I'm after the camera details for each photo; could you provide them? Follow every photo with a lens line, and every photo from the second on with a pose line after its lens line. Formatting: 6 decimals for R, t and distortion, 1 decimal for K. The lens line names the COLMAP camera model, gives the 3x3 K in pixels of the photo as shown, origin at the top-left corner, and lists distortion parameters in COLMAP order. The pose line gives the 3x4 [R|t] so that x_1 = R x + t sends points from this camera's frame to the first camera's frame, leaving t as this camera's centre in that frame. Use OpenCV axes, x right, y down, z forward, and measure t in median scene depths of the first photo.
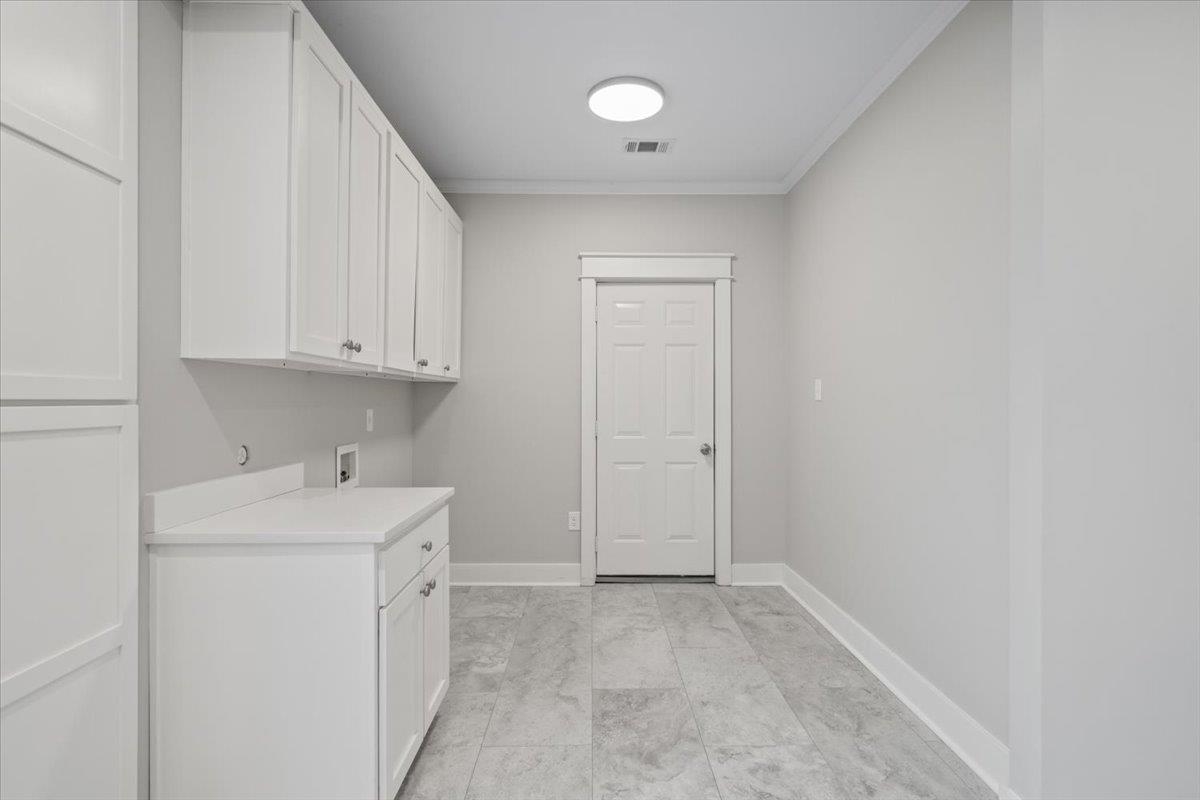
lens RADIAL K [[555.2, 0, 600.0], [0, 555.2, 400.0], [0, 0, 1]] dist [-0.002139, -0.000116]
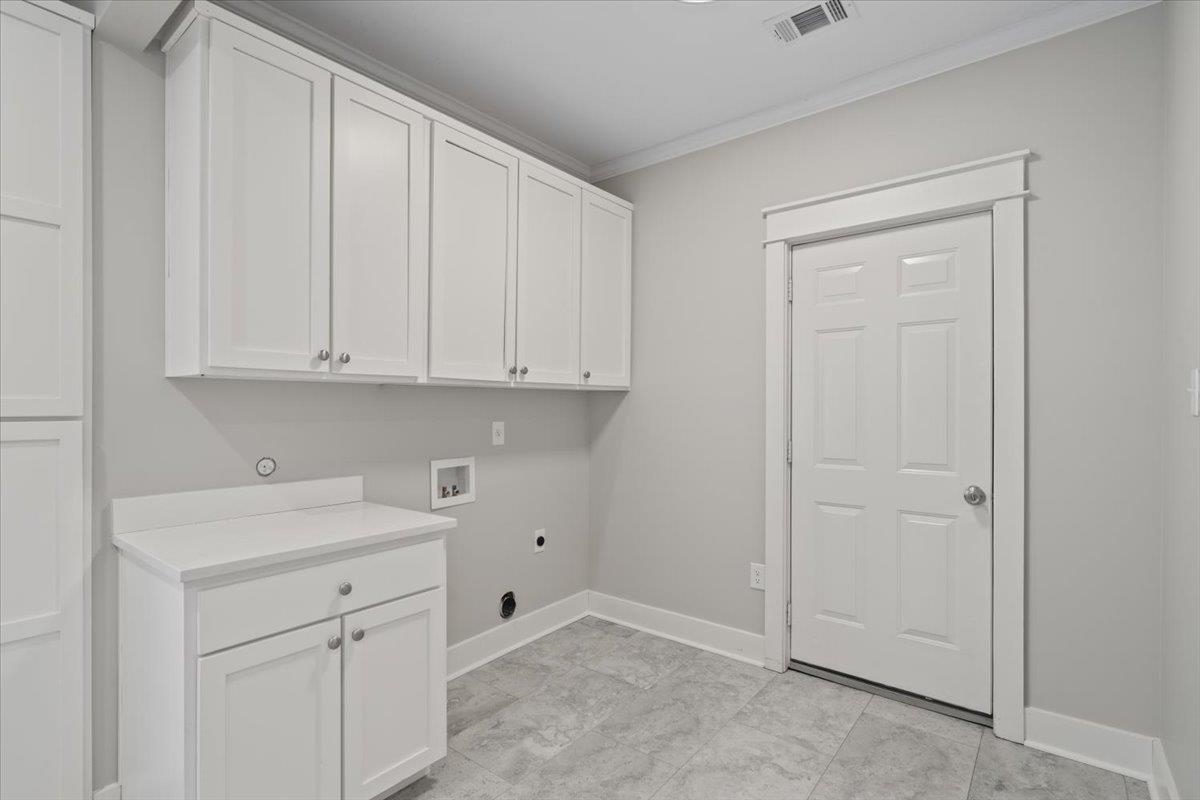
lens RADIAL K [[564.9, 0, 604.8], [0, 564.9, 406.3], [0, 0, 1]] dist [-0.003719, -0.000384]
pose [[0.773480, -0.003771, -0.633810, 0.294722], [0.002841, 0.999993, -0.002483, -0.006112], [0.633815, 0.000120, 0.773485, 0.320699]]
